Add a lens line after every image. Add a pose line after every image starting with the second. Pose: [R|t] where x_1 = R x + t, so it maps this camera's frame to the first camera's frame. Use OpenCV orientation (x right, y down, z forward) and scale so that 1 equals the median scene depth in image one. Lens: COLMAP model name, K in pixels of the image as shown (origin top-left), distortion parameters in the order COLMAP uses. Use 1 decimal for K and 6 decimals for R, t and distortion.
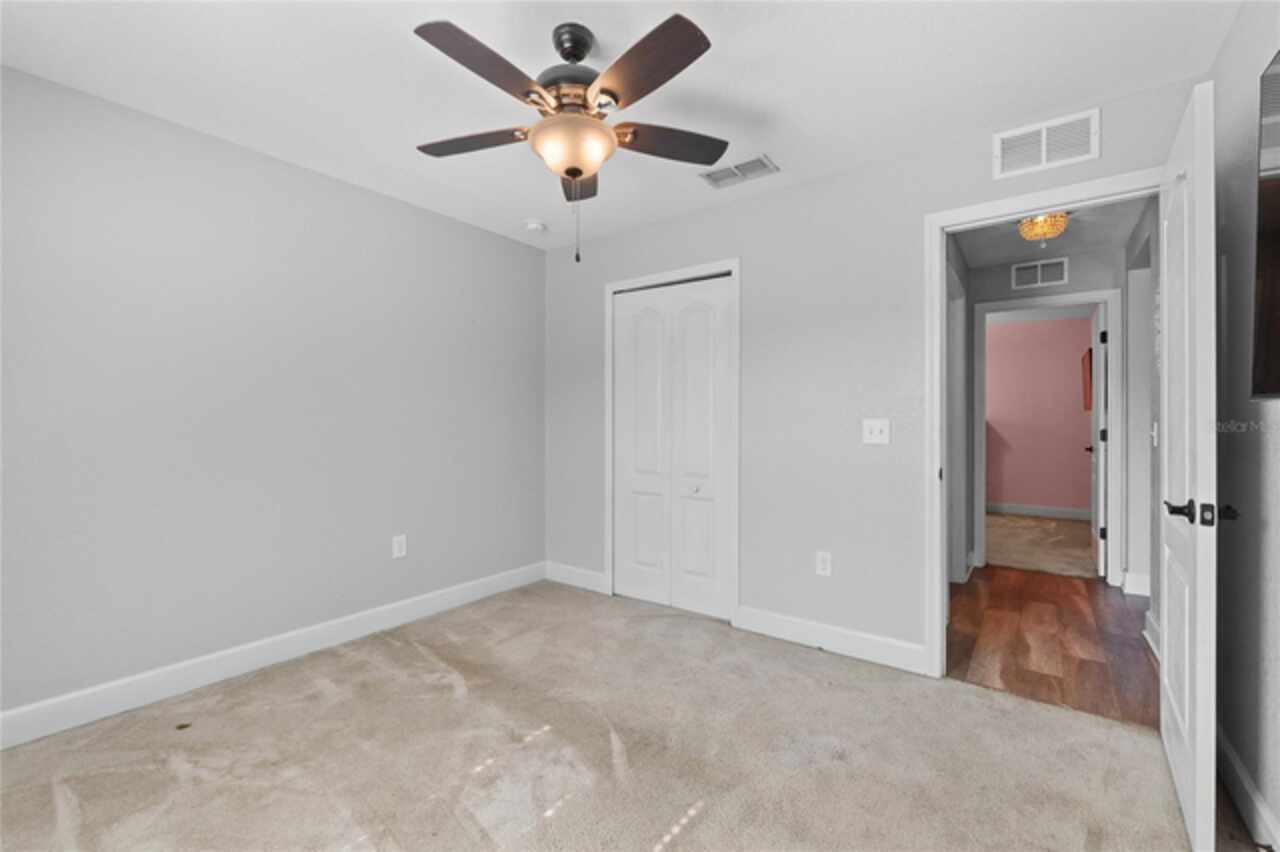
lens RADIAL K [[547.9, 0, 631.6], [0, 547.9, 426.0], [0, 0, 1]] dist [-0.001717, -0.000341]
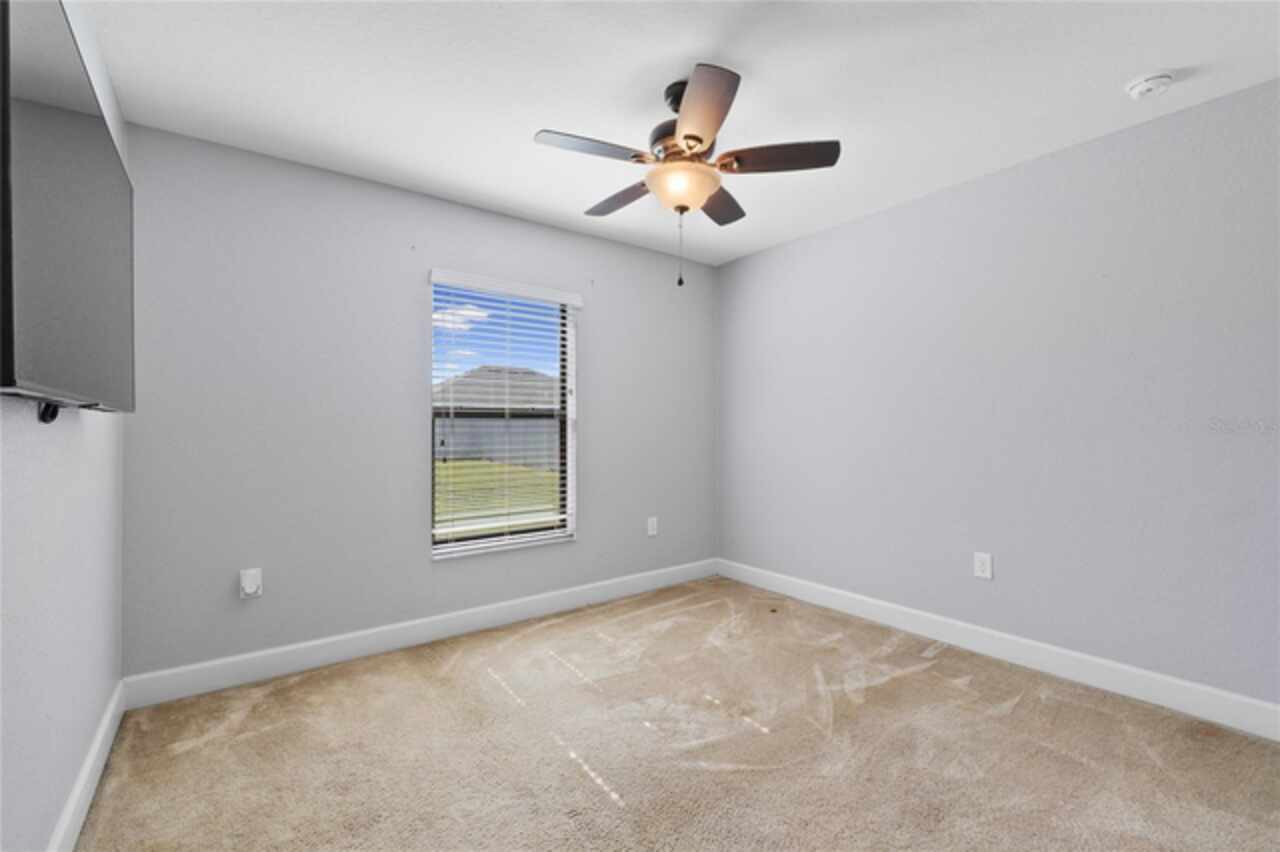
lens RADIAL K [[547.9, 0, 631.6], [0, 547.9, 426.0], [0, 0, 1]] dist [-0.001717, -0.000341]
pose [[-0.292849, -0.004605, -0.956147, 0.716620], [-0.004671, 0.999983, -0.003386, -0.000236], [0.956147, 0.003474, -0.292866, 0.864746]]
